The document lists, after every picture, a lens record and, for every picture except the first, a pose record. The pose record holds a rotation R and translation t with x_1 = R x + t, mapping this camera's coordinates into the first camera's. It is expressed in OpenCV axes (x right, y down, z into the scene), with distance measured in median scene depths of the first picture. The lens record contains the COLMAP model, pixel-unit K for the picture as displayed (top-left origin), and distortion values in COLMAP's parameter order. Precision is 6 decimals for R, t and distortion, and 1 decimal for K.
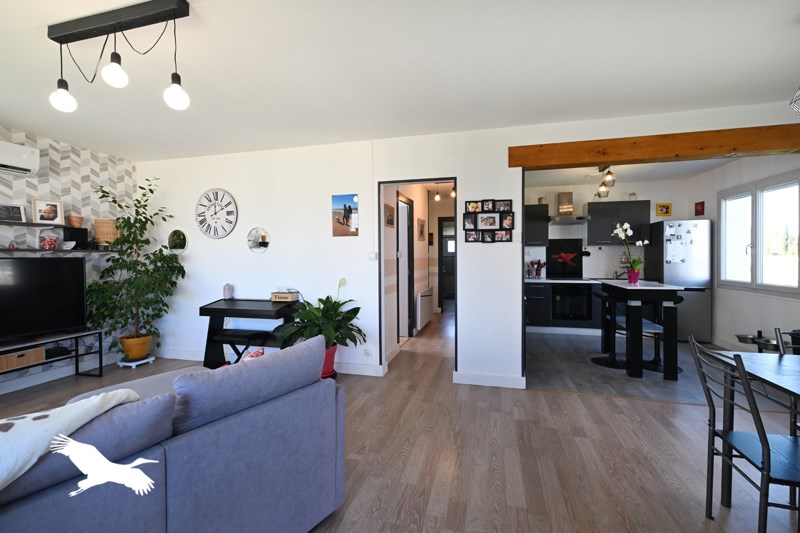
lens RADIAL K [[320.7, 0, 405.8], [0, 320.7, 262.0], [0, 0, 1]] dist [0.006830, 0.000206]
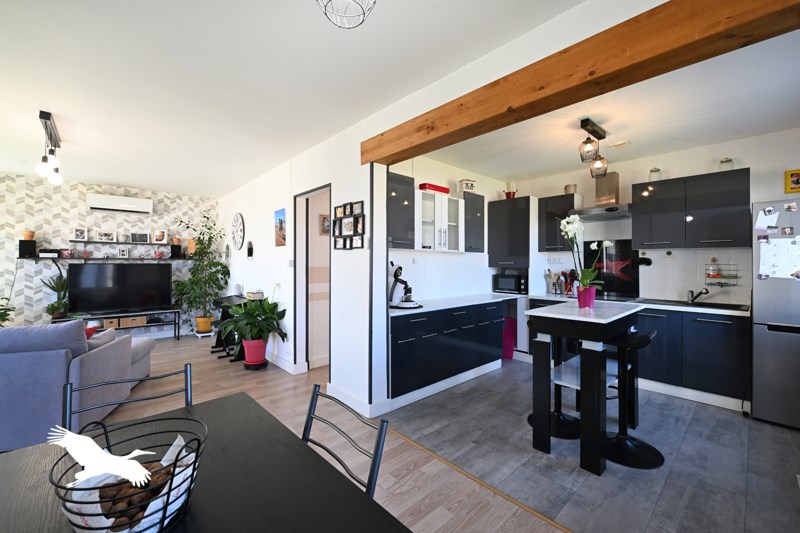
lens RADIAL K [[320.7, 0, 401.2], [0, 320.7, 264.8], [0, 0, 1]] dist [0.006830, 0.000206]
pose [[0.836987, 0.007075, -0.547178, 0.844988], [-0.014306, 0.999858, -0.008955, -0.010034], [0.547036, 0.015323, 0.836969, 0.295231]]
